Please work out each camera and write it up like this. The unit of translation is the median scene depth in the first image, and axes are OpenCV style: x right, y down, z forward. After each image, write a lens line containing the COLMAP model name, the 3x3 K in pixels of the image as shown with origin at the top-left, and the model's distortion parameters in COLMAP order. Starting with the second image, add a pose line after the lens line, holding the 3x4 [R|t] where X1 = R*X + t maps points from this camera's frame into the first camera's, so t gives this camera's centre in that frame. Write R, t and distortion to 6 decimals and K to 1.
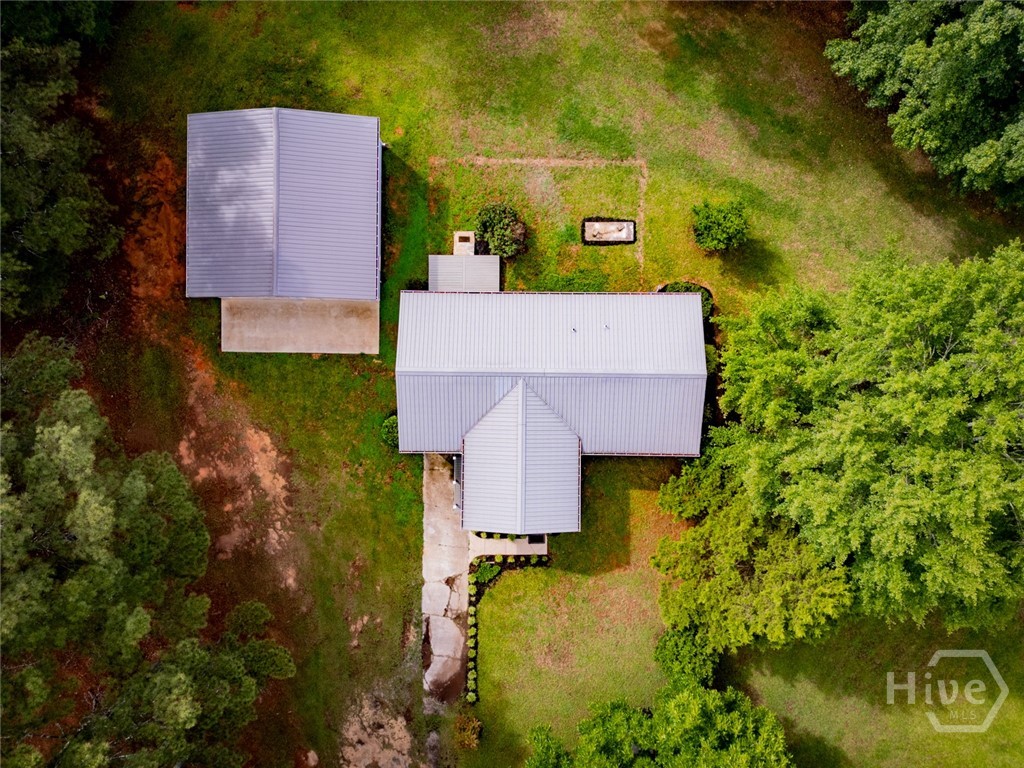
lens RADIAL K [[717.1, 0, 512.0], [0, 717.1, 384.0], [0, 0, 1]] dist [0.106530, -0.127248]
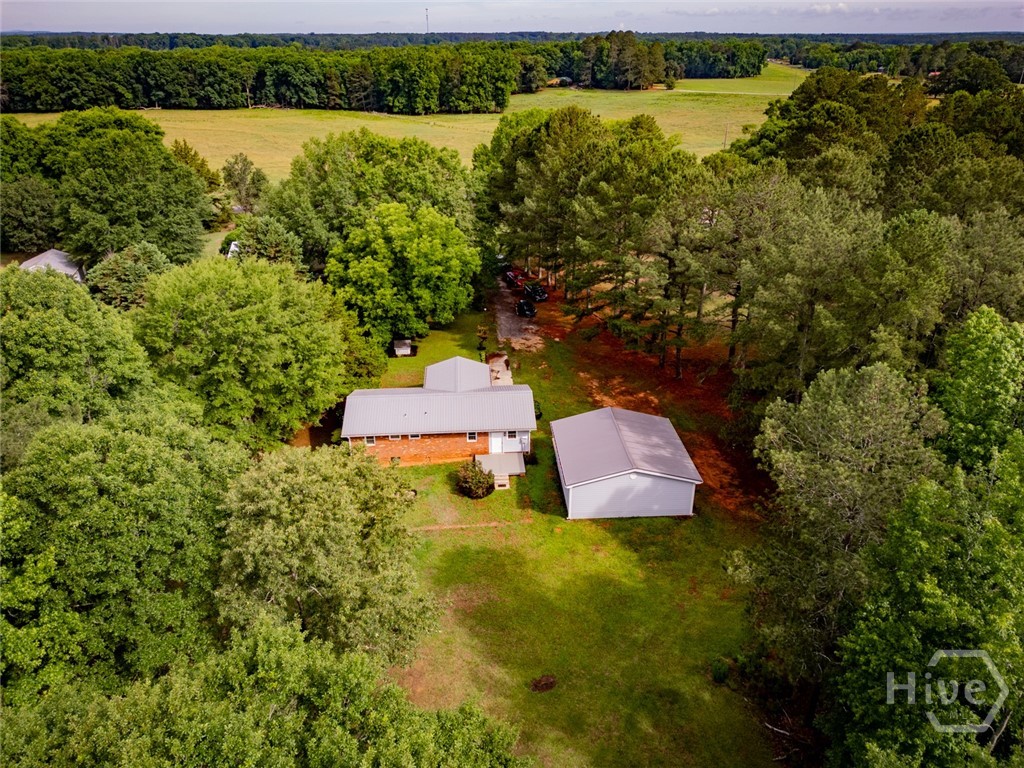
lens RADIAL K [[717.1, 0, 512.0], [0, 717.1, 384.0], [0, 0, 1]] dist [0.106530, -0.127248]
pose [[-0.996999, 0.037263, -0.067859, 0.001307], [-0.077263, -0.423649, 0.902525, -1.369857], [0.004883, 0.905060, 0.425256, 0.233386]]
